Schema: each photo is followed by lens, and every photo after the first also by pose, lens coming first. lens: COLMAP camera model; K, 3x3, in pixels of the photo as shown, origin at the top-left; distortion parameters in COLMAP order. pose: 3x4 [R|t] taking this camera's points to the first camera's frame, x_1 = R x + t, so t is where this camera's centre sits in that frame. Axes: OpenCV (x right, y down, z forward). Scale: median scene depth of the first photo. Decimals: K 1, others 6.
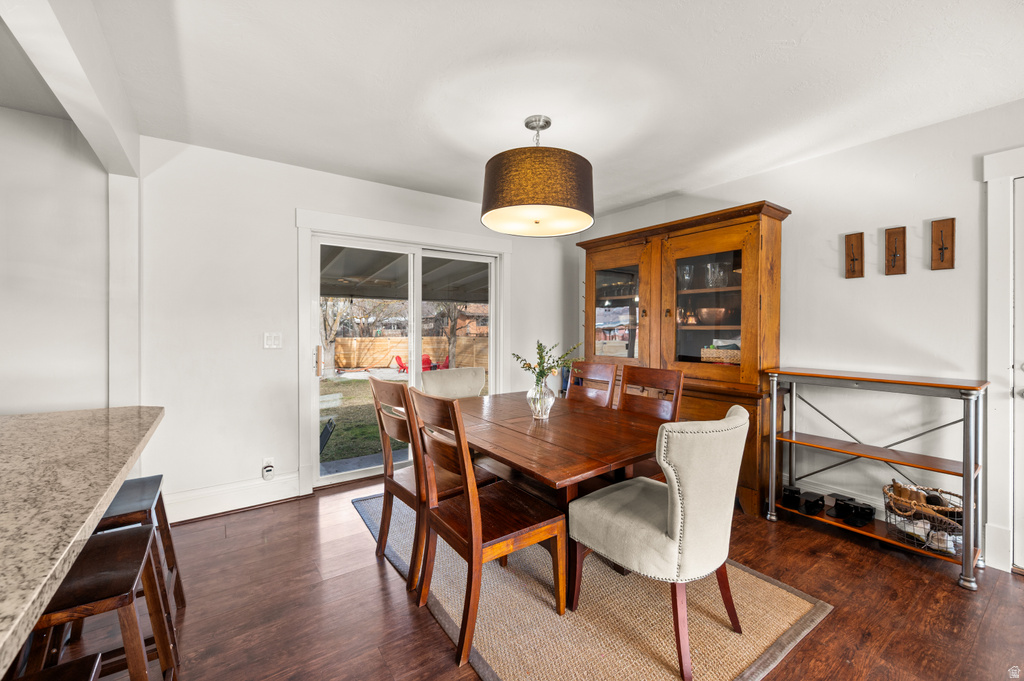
lens RADIAL K [[411.5, 0, 516.3], [0, 411.5, 330.0], [0, 0, 1]] dist [-0.002338, -0.001047]
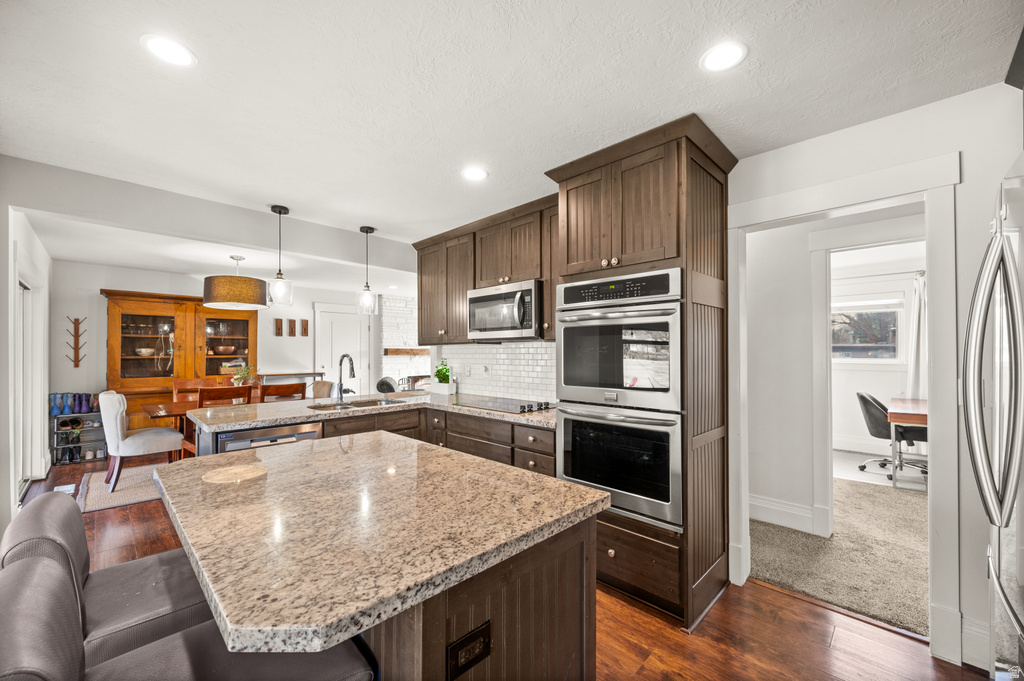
lens RADIAL K [[411.5, 0, 516.4], [0, 411.5, 346.2], [0, 0, 1]] dist [-0.002338, -0.001047]
pose [[-0.167478, 0.010273, 0.985822, -1.855357], [0.005541, 0.999940, -0.009479, -0.032651], [-0.985860, 0.003875, -0.167525, -0.017614]]
